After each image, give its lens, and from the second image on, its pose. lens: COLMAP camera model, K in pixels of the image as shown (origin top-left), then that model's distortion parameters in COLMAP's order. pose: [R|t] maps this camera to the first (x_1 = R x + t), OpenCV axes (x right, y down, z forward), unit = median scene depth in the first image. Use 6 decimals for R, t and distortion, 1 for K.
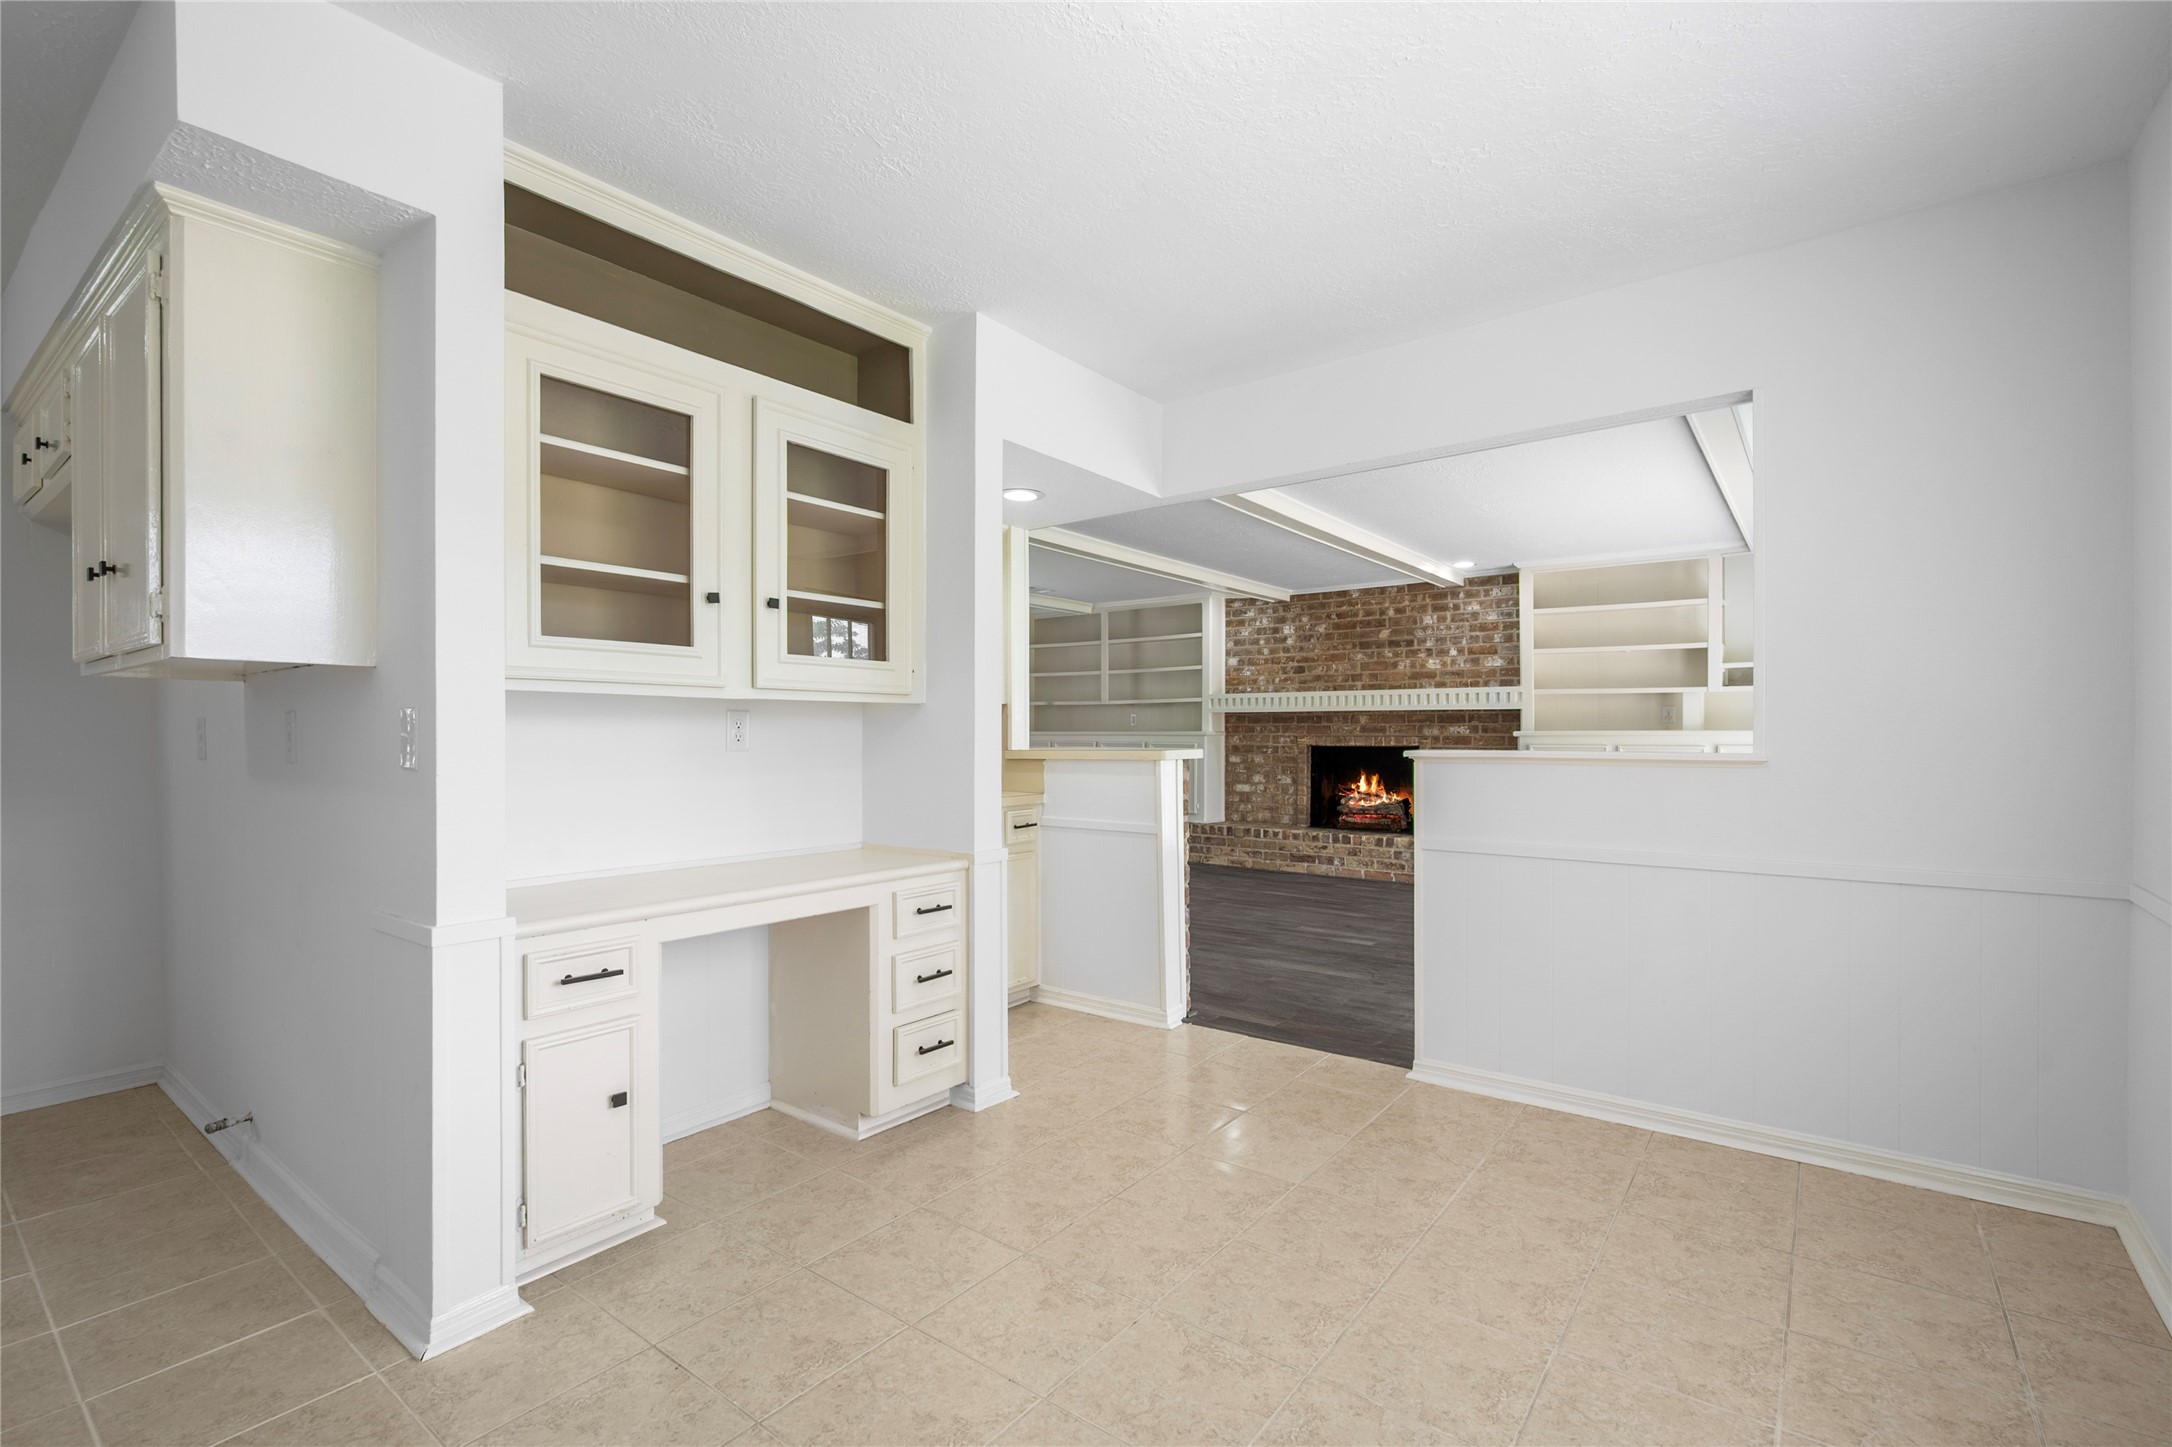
lens RADIAL K [[990.0, 0, 1077.7], [0, 990.0, 738.3], [0, 0, 1]] dist [-0.003366, -0.000646]
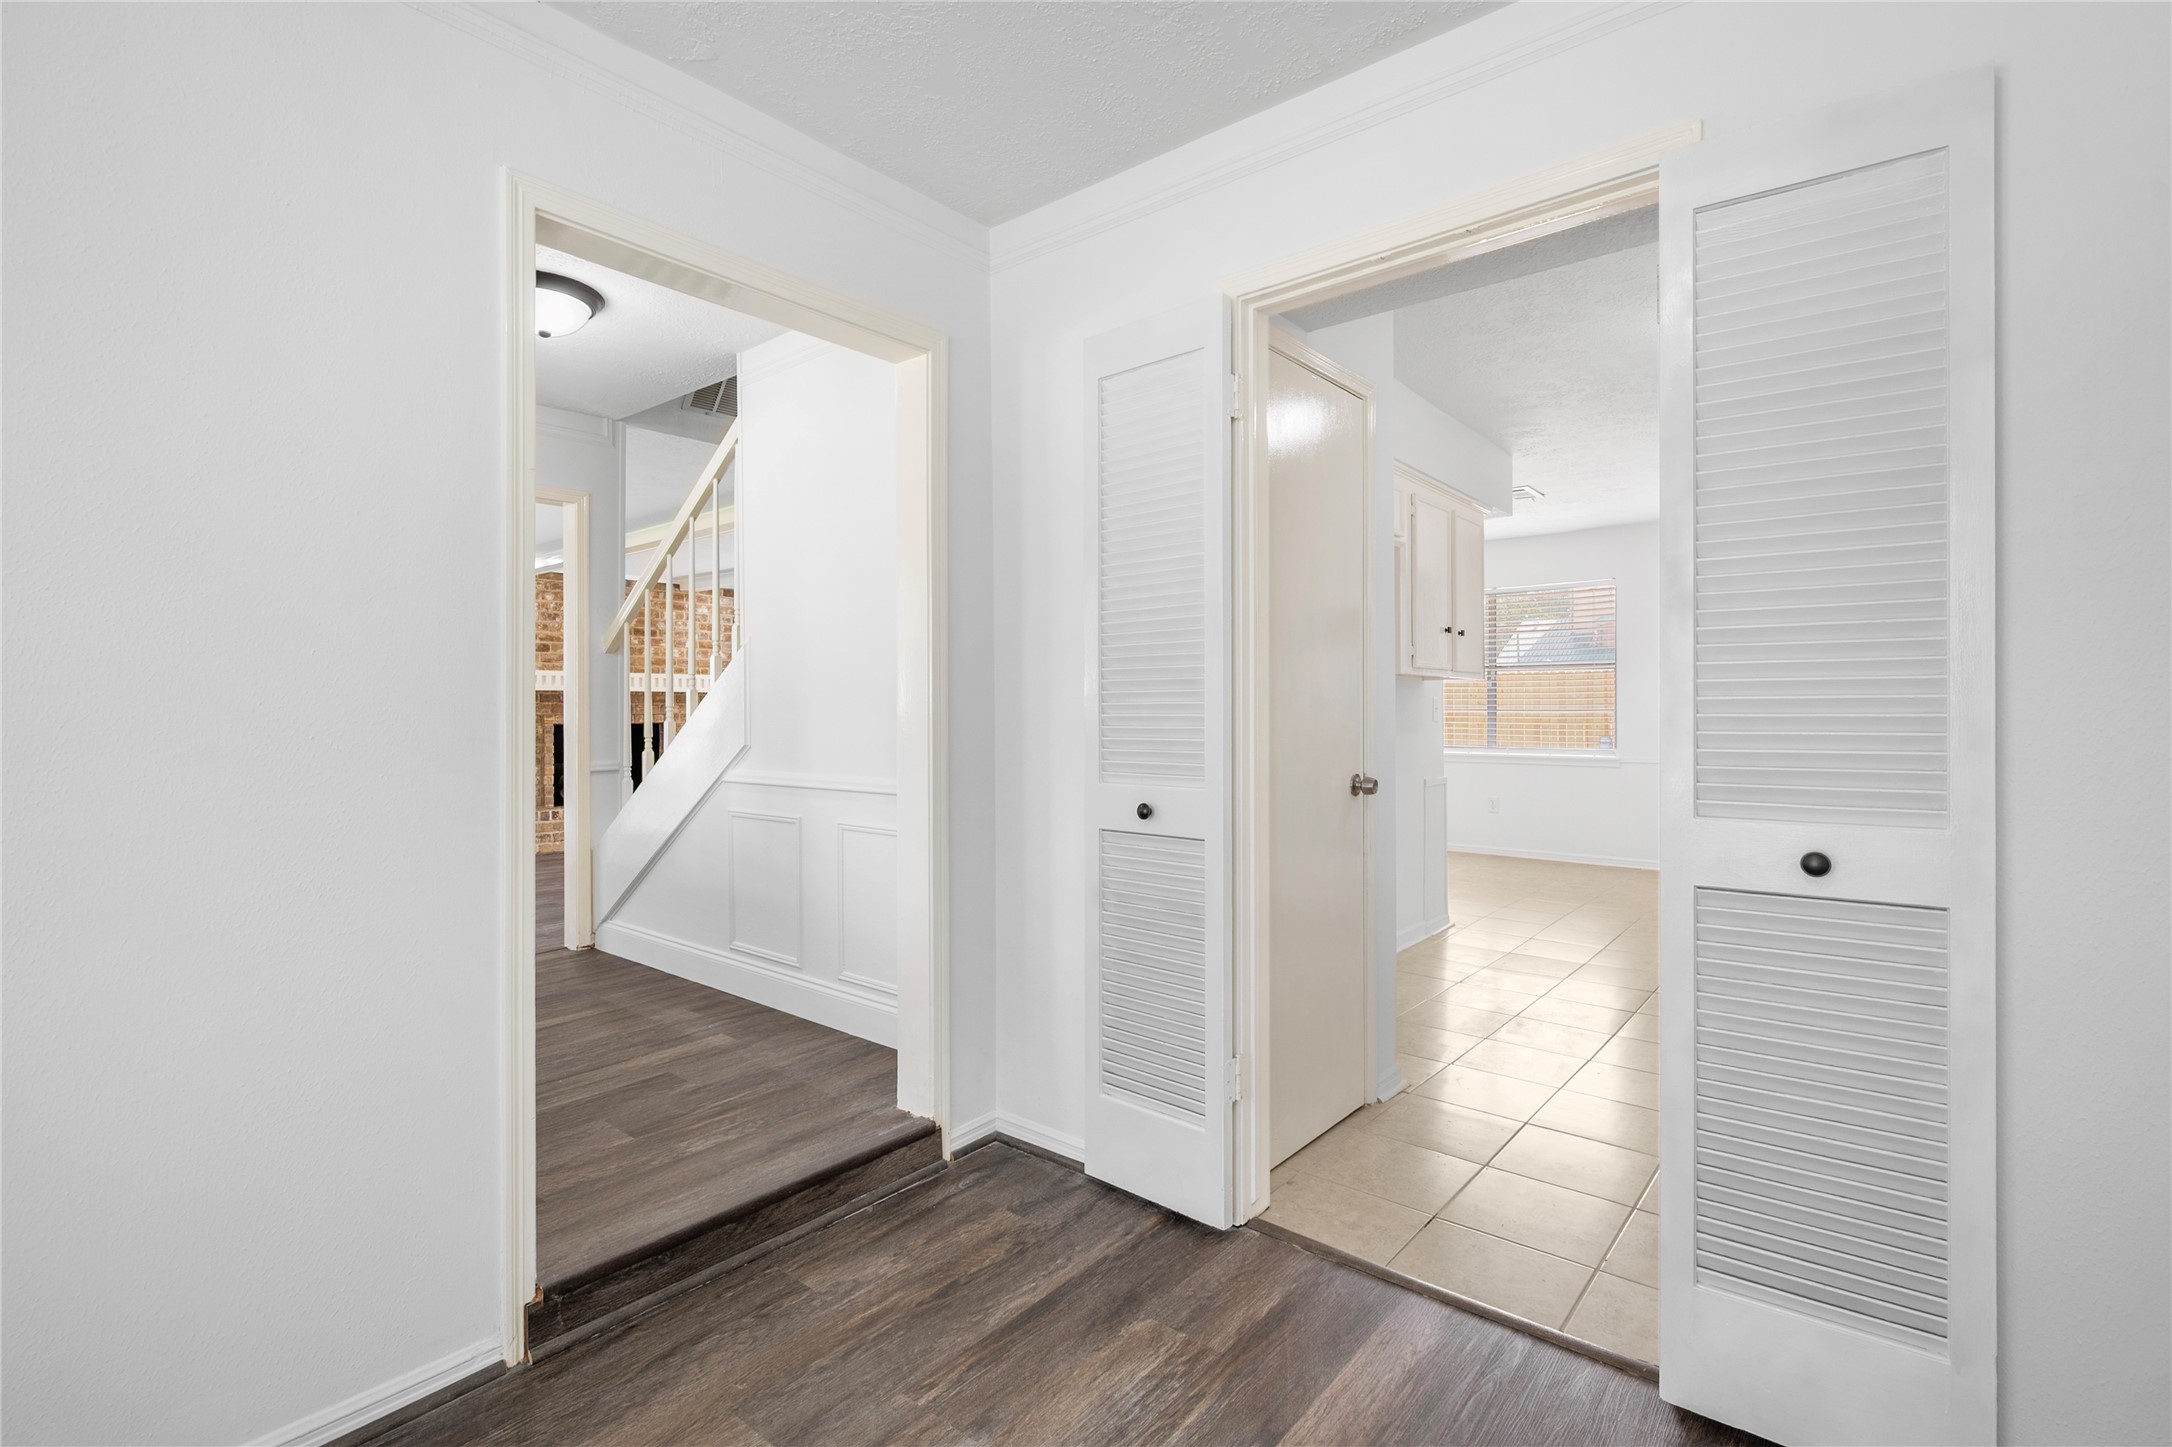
lens RADIAL K [[990.0, 0, 1094.5], [0, 990.0, 712.8], [0, 0, 1]] dist [-0.003366, -0.000646]
pose [[0.029812, -0.000979, 0.999555, -0.779367], [0.006966, 0.999975, 0.000772, -0.001557], [-0.999531, 0.006940, 0.029818, 0.445726]]
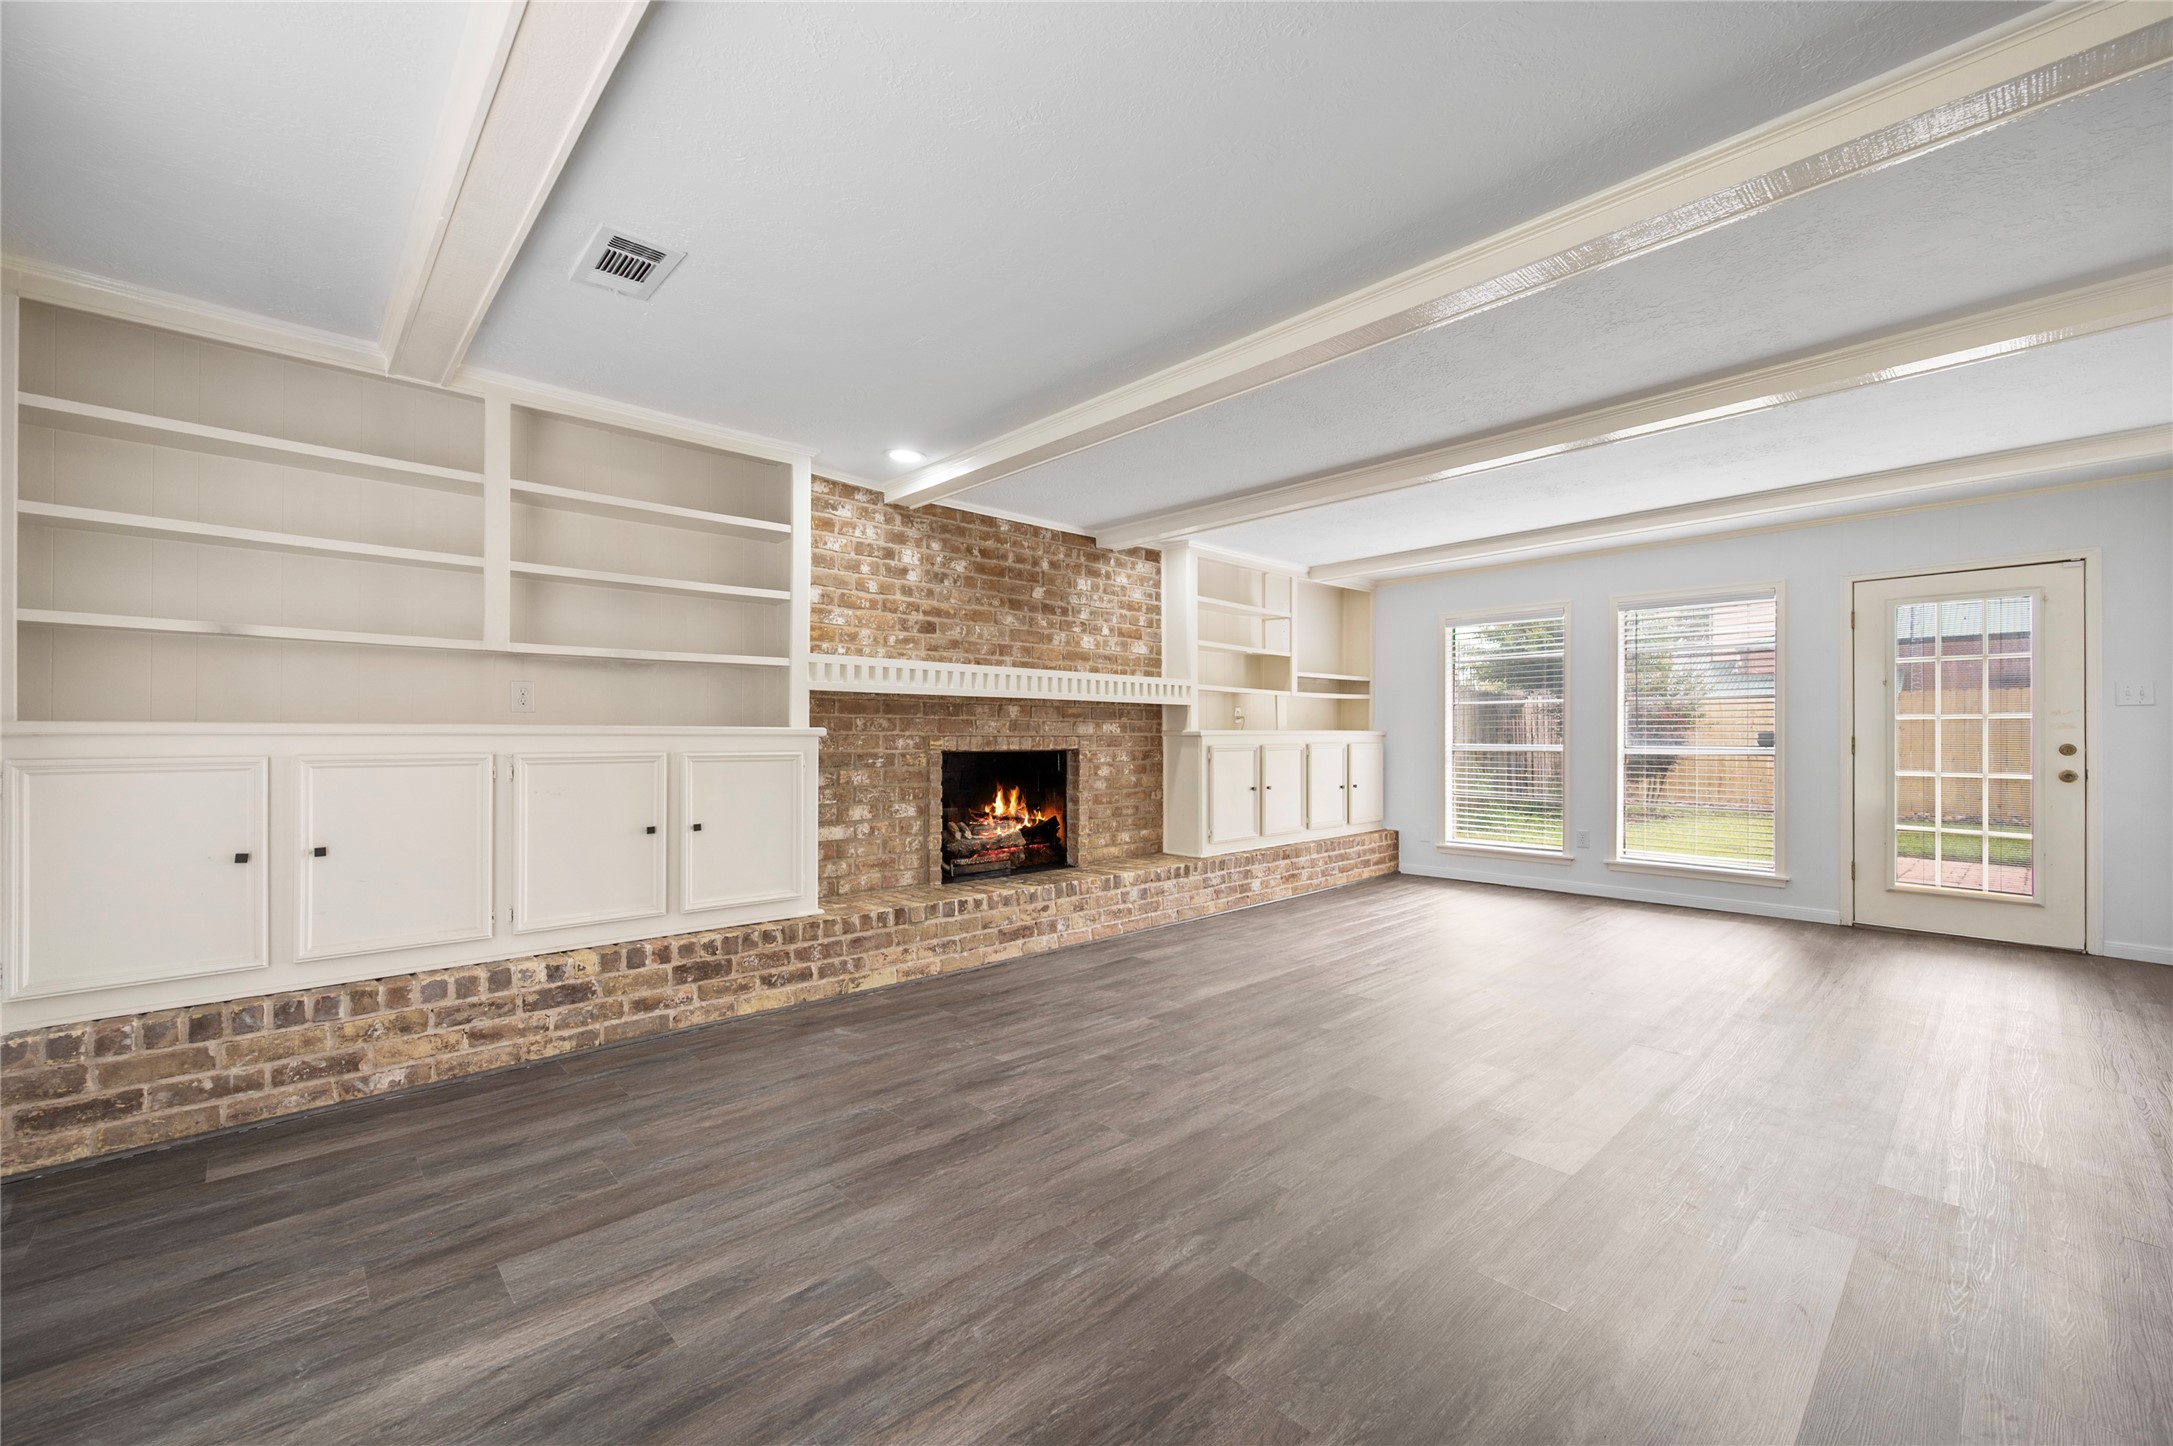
lens RADIAL K [[872.3, 0, 1095.5], [0, 872.3, 726.7], [0, 0, 1]] dist [-0.003152, 0.000593]
pose [[0.154077, 0.007892, 0.988027, -0.302939], [0.002332, 0.999962, -0.008351, -0.003505], [-0.988056, 0.003591, 0.154052, 0.858273]]
